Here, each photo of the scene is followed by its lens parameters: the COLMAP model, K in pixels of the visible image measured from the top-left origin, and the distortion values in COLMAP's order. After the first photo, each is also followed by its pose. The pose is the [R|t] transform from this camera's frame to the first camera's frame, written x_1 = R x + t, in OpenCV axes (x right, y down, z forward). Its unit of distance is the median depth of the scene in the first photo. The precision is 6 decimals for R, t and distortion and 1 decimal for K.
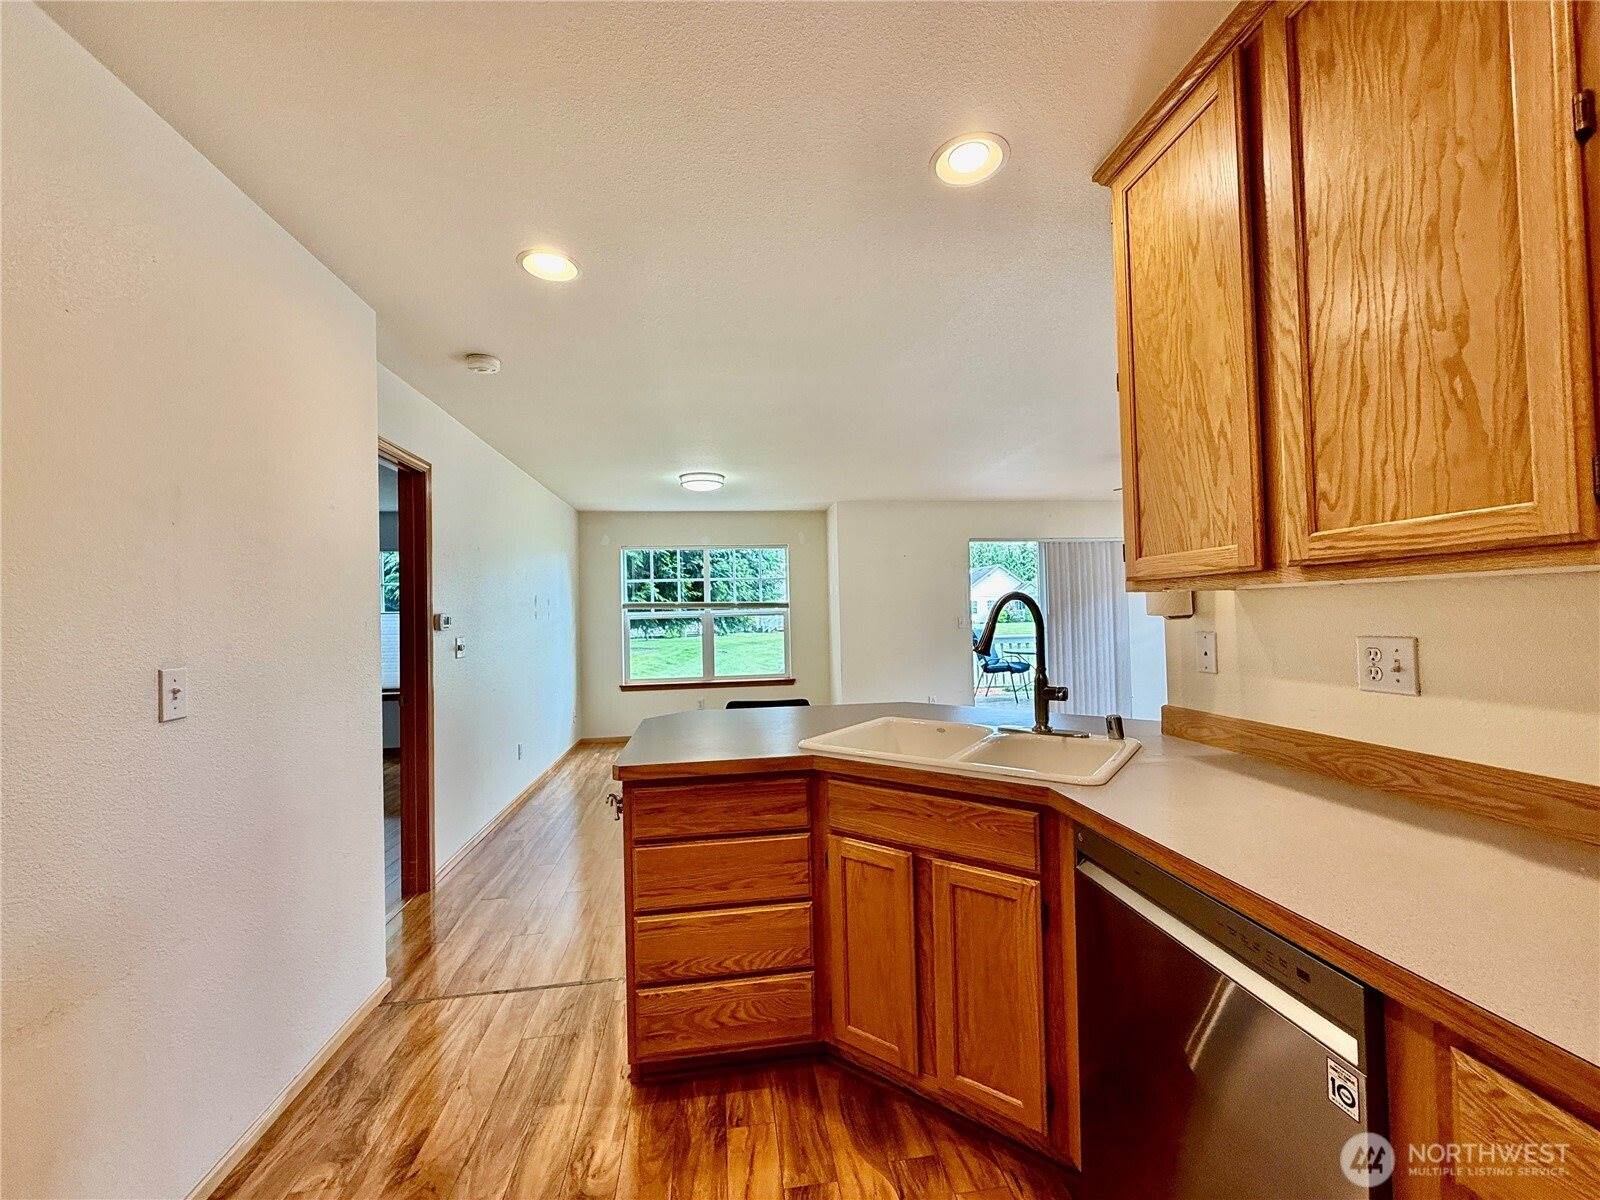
lens RADIAL K [[639.5, 0, 795.7], [0, 639.5, 603.2], [0, 0, 1]] dist [-0.000824, 0.000875]
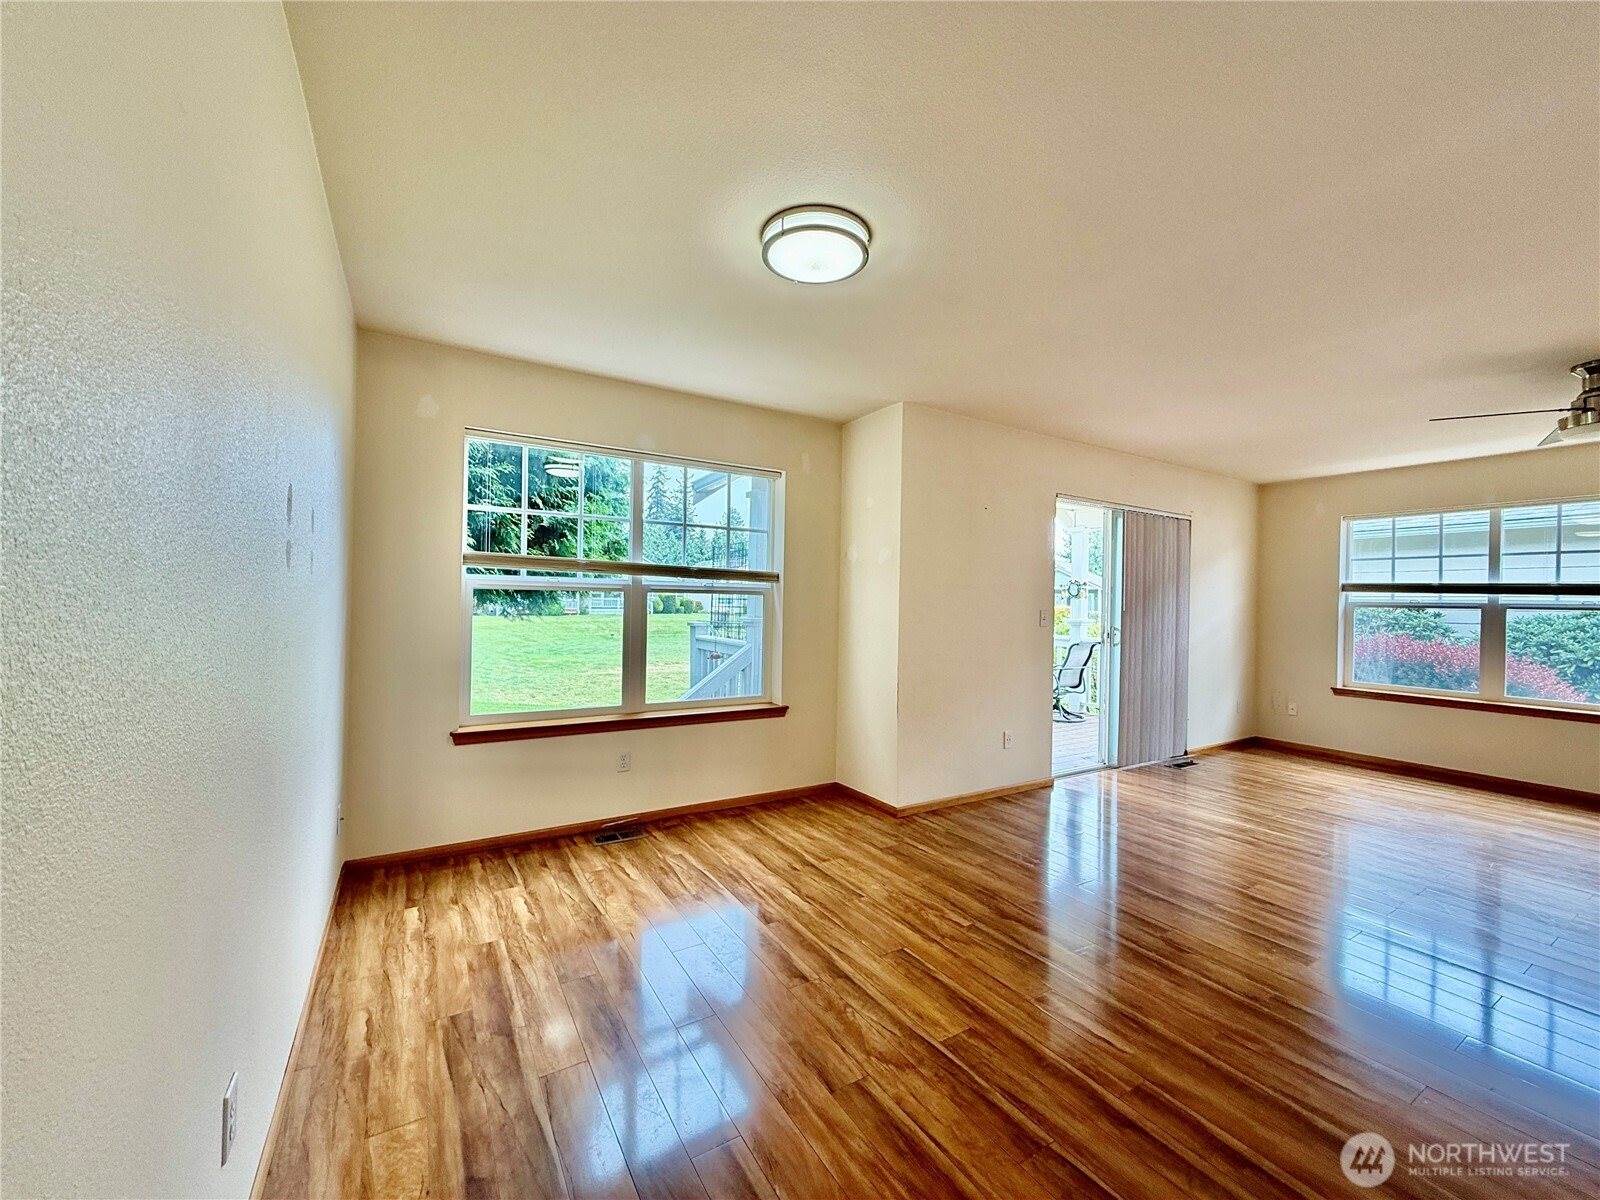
lens RADIAL K [[639.5, 0, 801.1], [0, 639.5, 600.7], [0, 0, 1]] dist [-0.000824, 0.000875]
pose [[0.918577, 0.041605, 0.393046, -0.219935], [-0.054920, 0.998233, 0.022686, 0.010388], [-0.391408, -0.042425, 0.919239, 0.467970]]
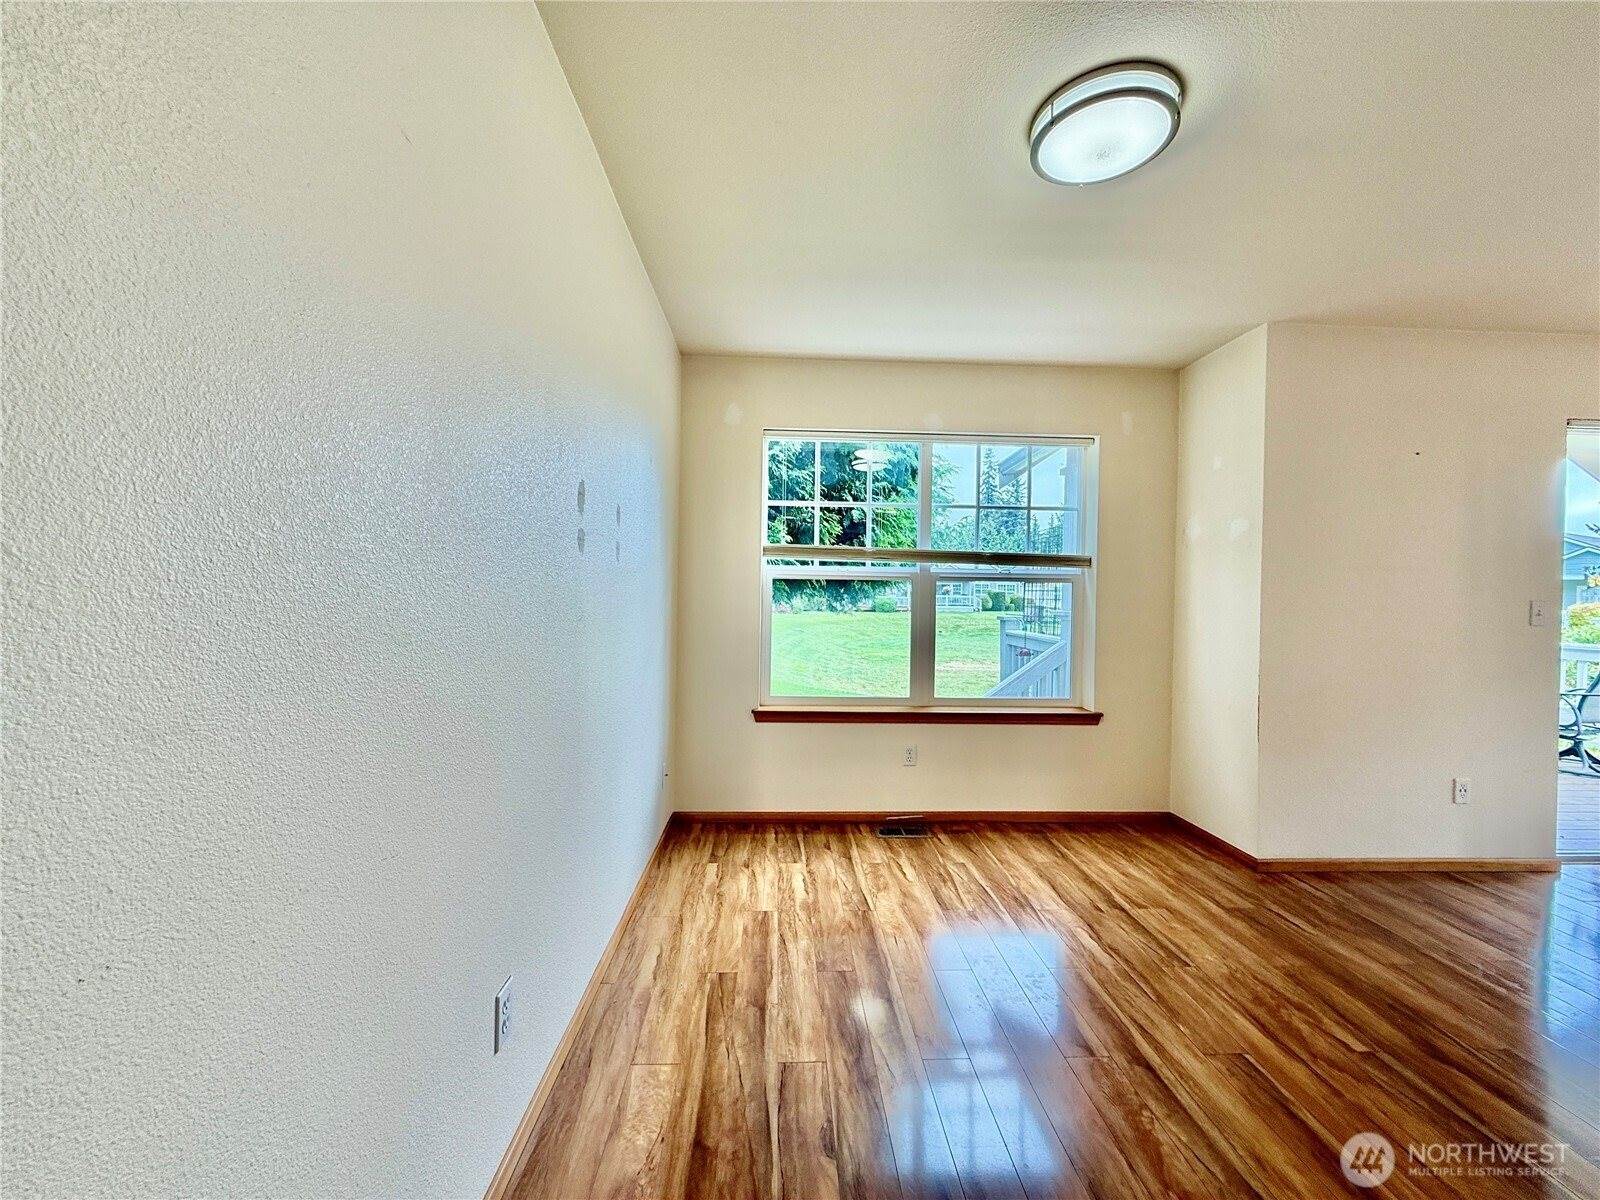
lens RADIAL K [[639.5, 0, 796.6], [0, 639.5, 600.3], [0, 0, 1]] dist [-0.000824, 0.000875]
pose [[0.993639, 0.040681, -0.105008, -0.184841], [-0.035585, 0.998117, 0.049953, 0.016671], [0.106842, -0.045899, 0.993216, 0.492102]]
